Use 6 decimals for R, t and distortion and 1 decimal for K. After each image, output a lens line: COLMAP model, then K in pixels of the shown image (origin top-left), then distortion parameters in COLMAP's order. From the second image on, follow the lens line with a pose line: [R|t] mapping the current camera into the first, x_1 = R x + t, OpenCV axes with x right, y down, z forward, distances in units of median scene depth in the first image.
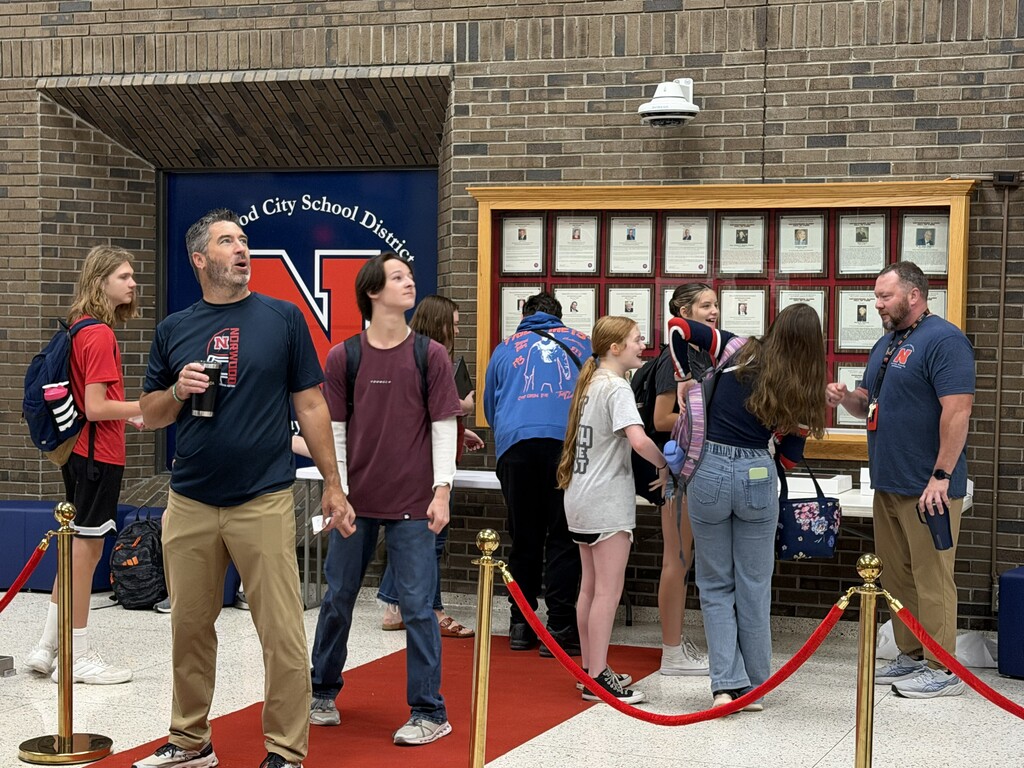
lens RADIAL K [[1779.6, 0, 512.0], [0, 1779.6, 384.0], [0, 0, 1]] dist [0.127840, 0.053723]
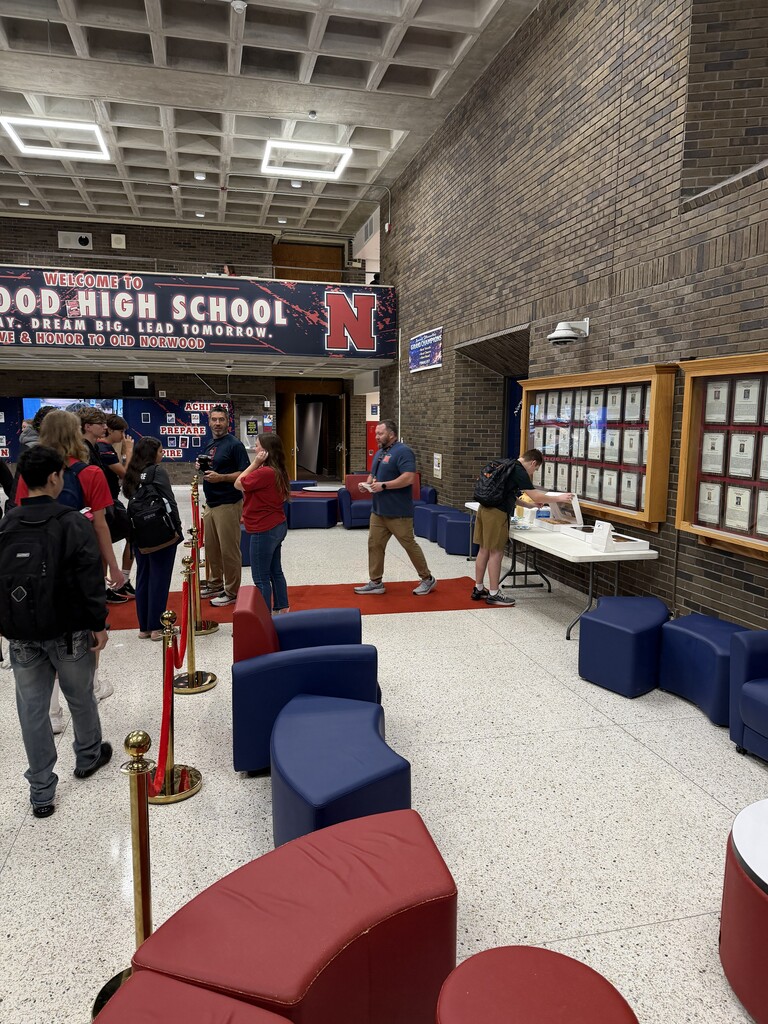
lens RADIAL K [[689.0, 0, 397.3], [0, 689.0, 519.4], [0, 0, 1]] dist [0.086827, -0.155034]
pose [[0.579843, 0.111644, -0.807042, 0.591708], [-0.036922, 0.993150, 0.110861, -0.030295], [0.813891, -0.034484, 0.579993, 0.380526]]
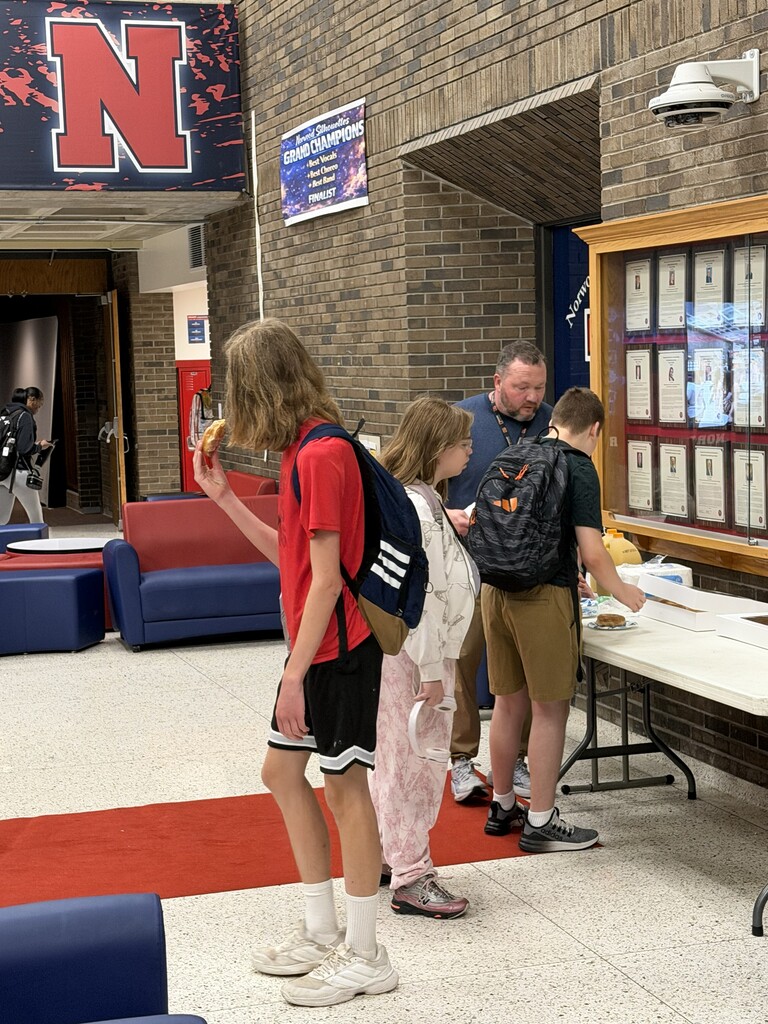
lens RADIAL K [[1779.6, 0, 384.0], [0, 1779.6, 512.0], [0, 0, 1]] dist [0.127840, 0.053723]
pose [[0.633471, 0.038655, -0.772800, 0.551087], [0.004318, 0.998559, 0.053487, -0.025687], [0.773754, -0.037220, 0.632391, 0.413780]]
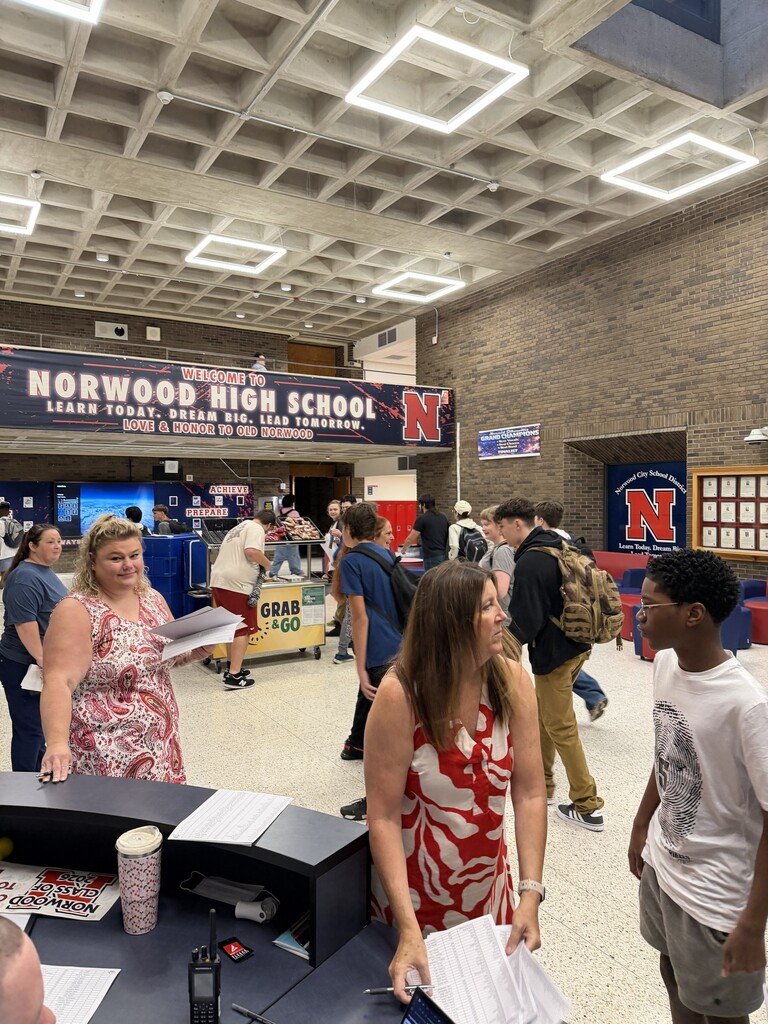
lens RADIAL K [[688.9, 0, 384.0], [0, 688.9, 512.0], [0, 0, 1]] dist [0.155900, -0.293494]
pose [[0.782094, -0.001666, -0.623158, 0.302461], [-0.014108, 0.999693, -0.020379, -0.007907], [0.623000, 0.024730, 0.781831, -0.212246]]
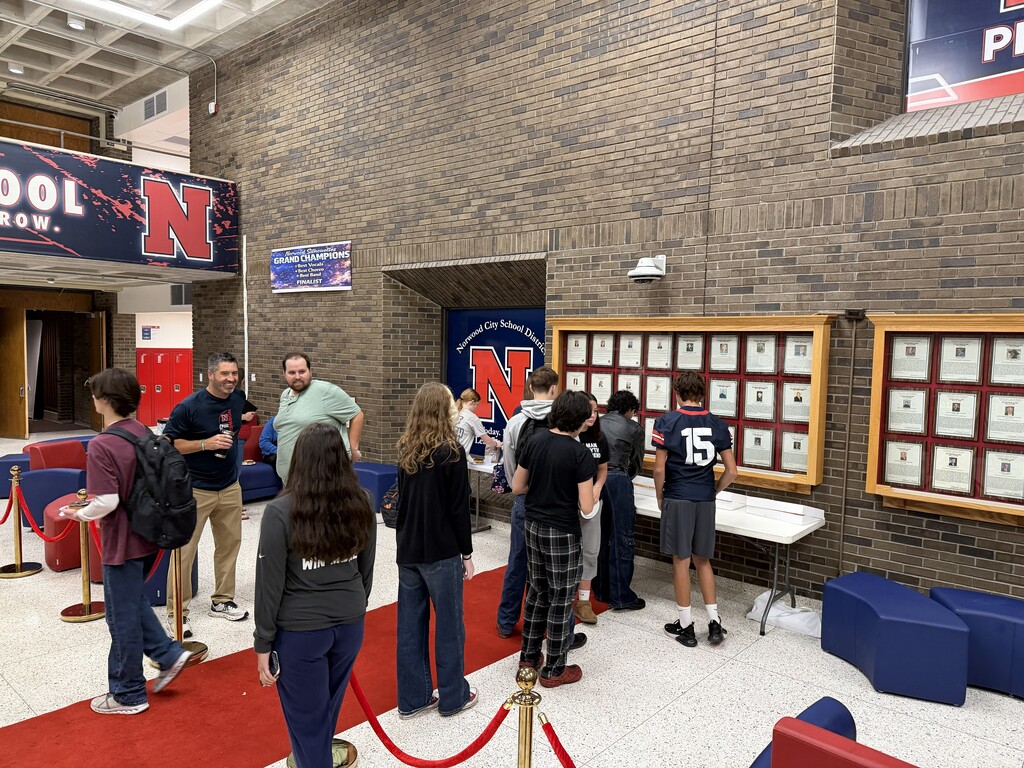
lens RADIAL K [[688.9, 0, 512.1], [0, 688.9, 389.8], [0, 0, 1]] dist [0.155900, -0.293494]
pose [[0.938812, 0.031346, -0.343000, 0.190421], [-0.025493, 0.999442, 0.021560, -0.050205], [0.343484, -0.011497, 0.939088, 0.308600]]
